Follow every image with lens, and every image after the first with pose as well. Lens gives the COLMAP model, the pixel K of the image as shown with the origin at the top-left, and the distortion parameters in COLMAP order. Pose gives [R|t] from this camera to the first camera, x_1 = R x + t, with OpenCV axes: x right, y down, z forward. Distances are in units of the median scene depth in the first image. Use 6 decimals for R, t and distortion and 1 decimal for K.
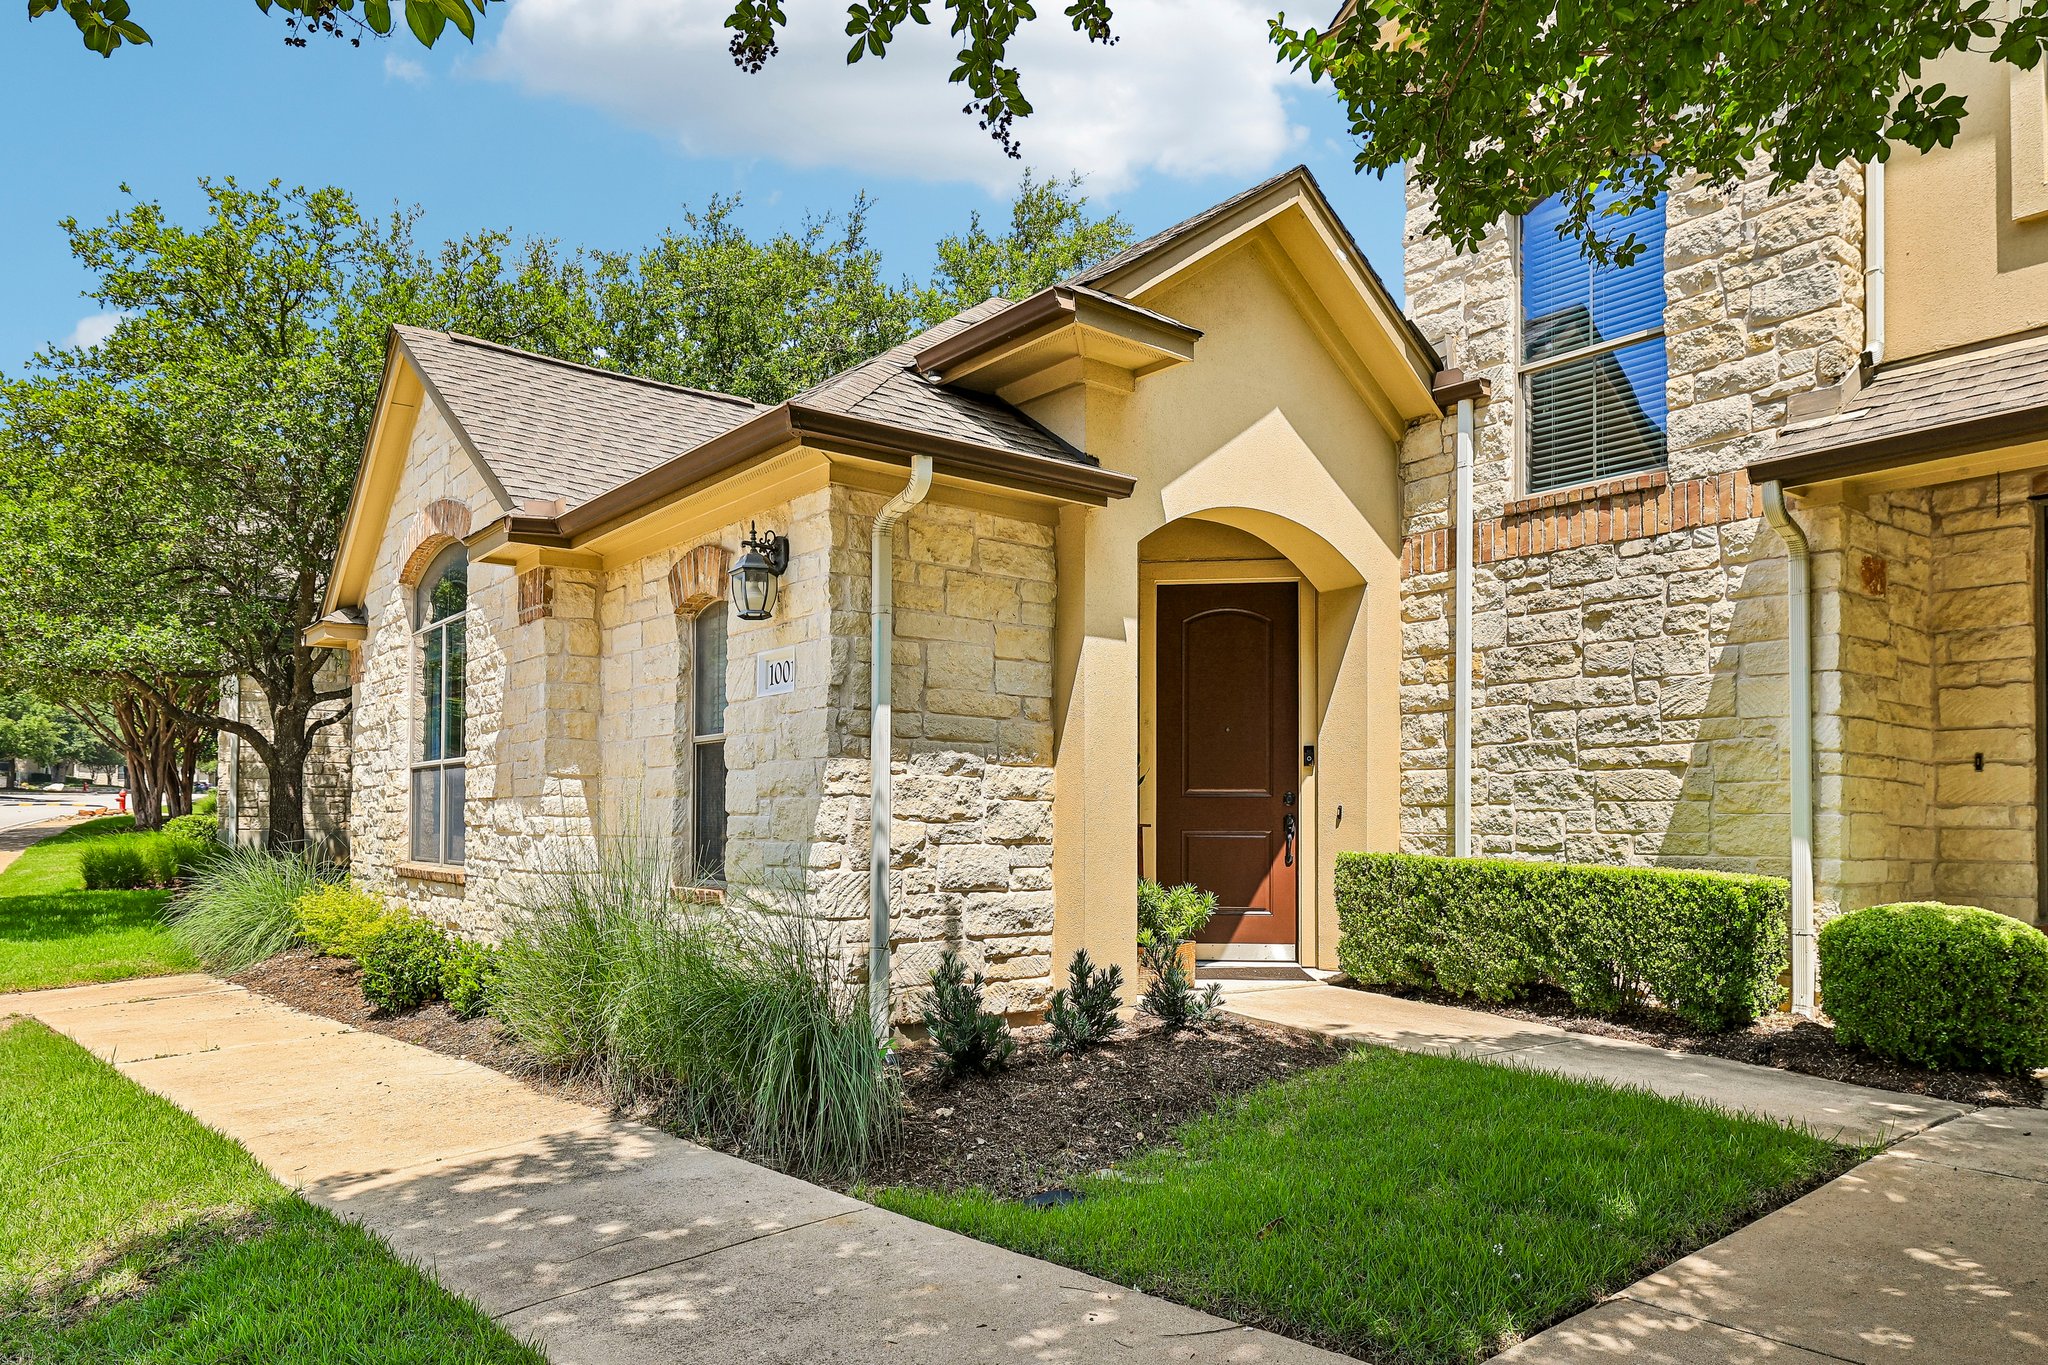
lens RADIAL K [[1244.5, 0, 1006.6], [0, 1244.5, 715.8], [0, 0, 1]] dist [0.006029, 0.000486]
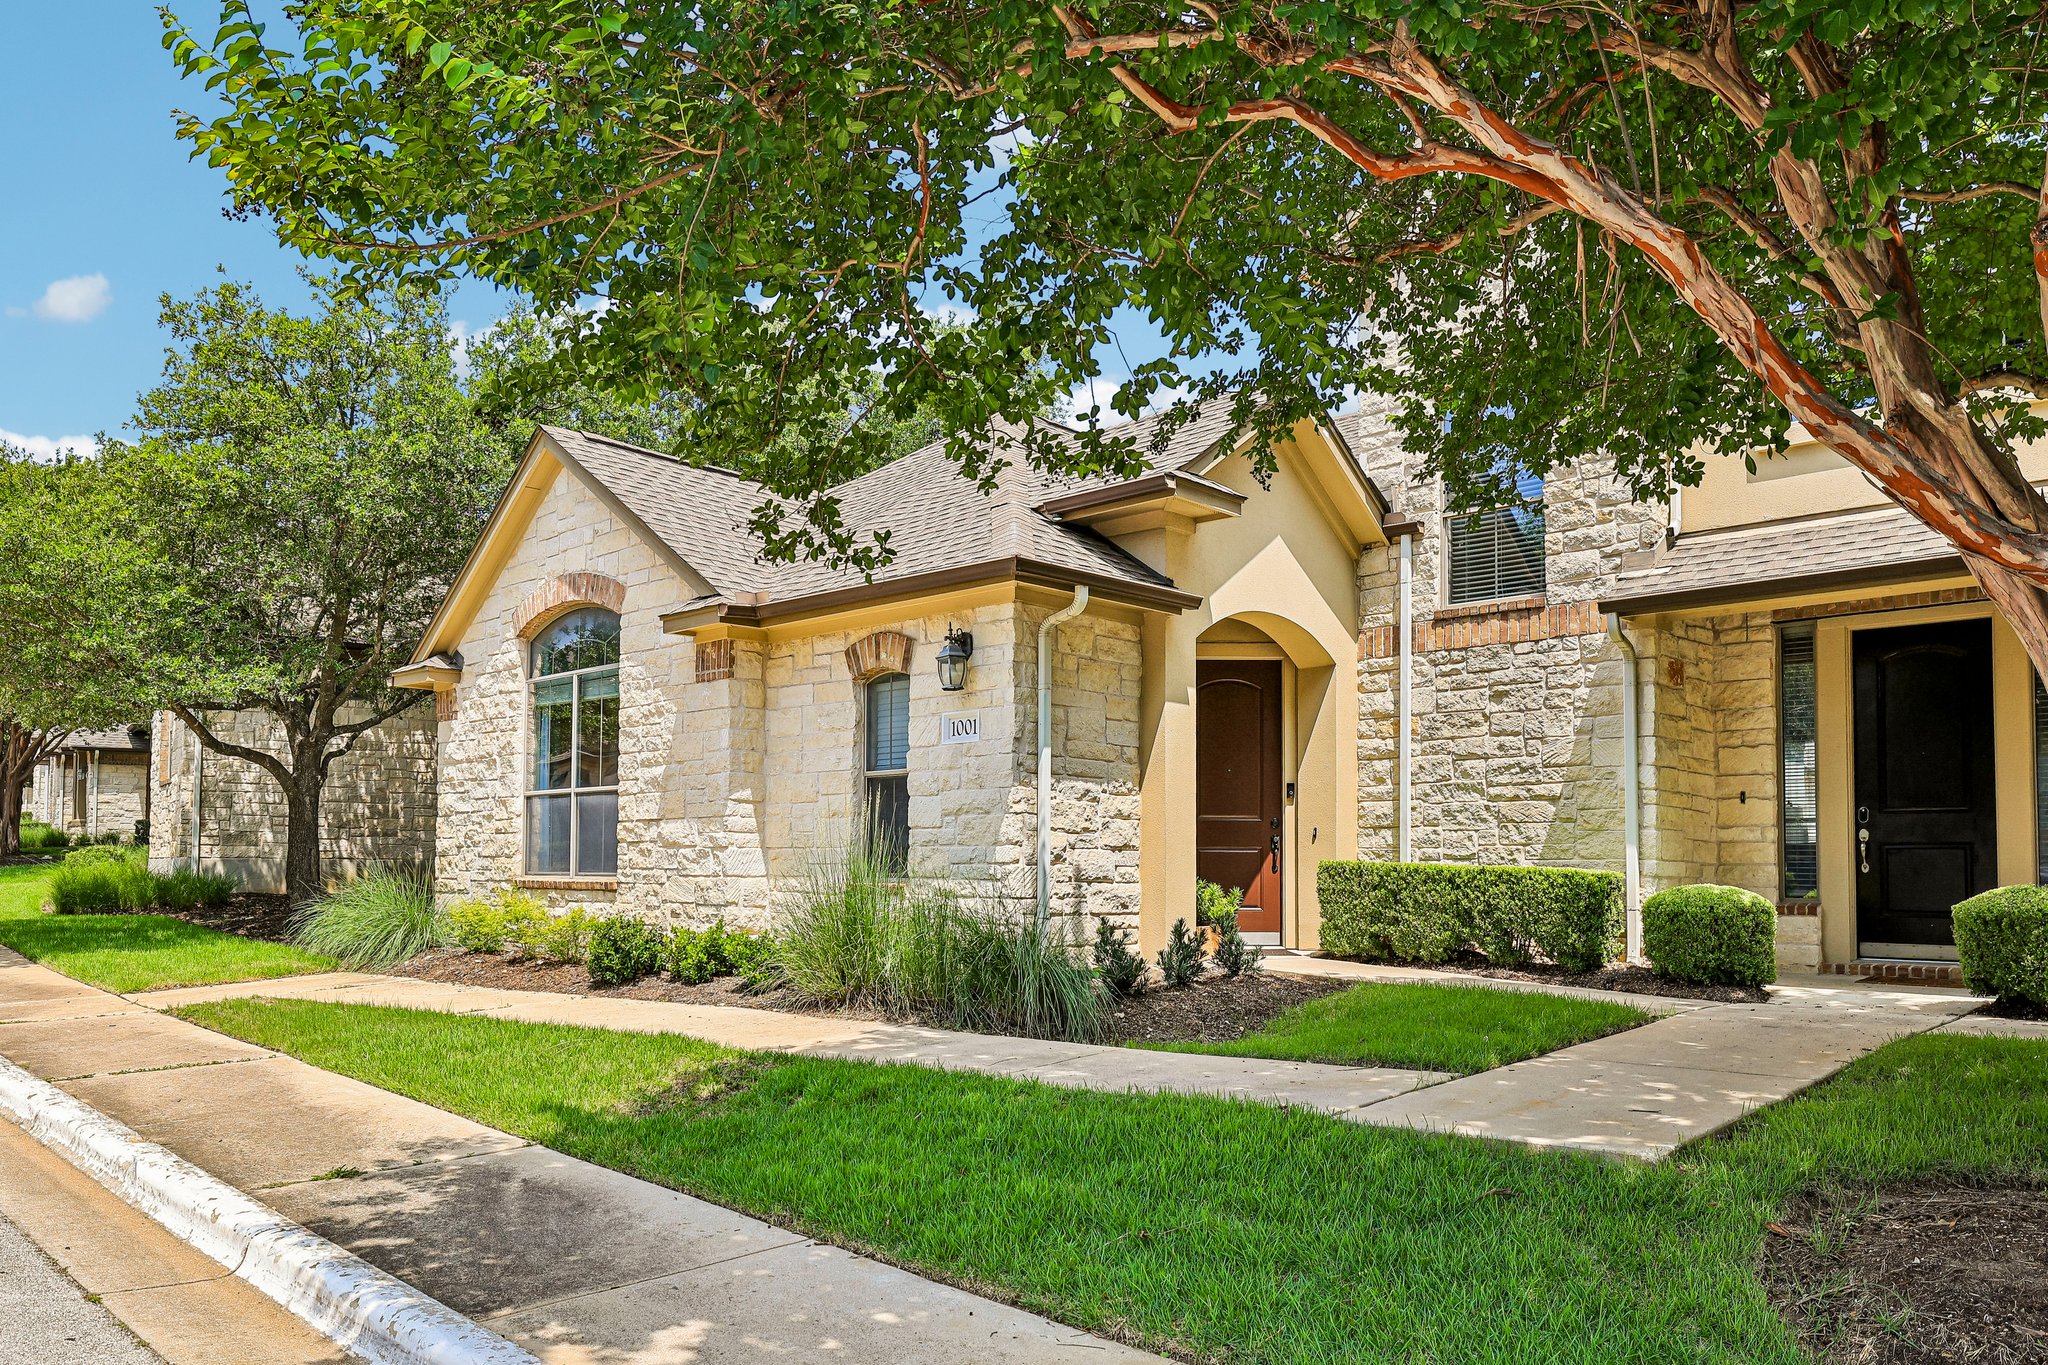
lens RADIAL K [[1351.4, 0, 1004.8], [0, 1351.4, 703.2], [0, 0, 1]] dist [0.008290, 0.004588]
pose [[0.991461, 0.016543, 0.129351, -0.304915], [-0.011986, 0.999283, -0.035927, -0.006915], [-0.129852, 0.034070, 0.990948, -0.490499]]
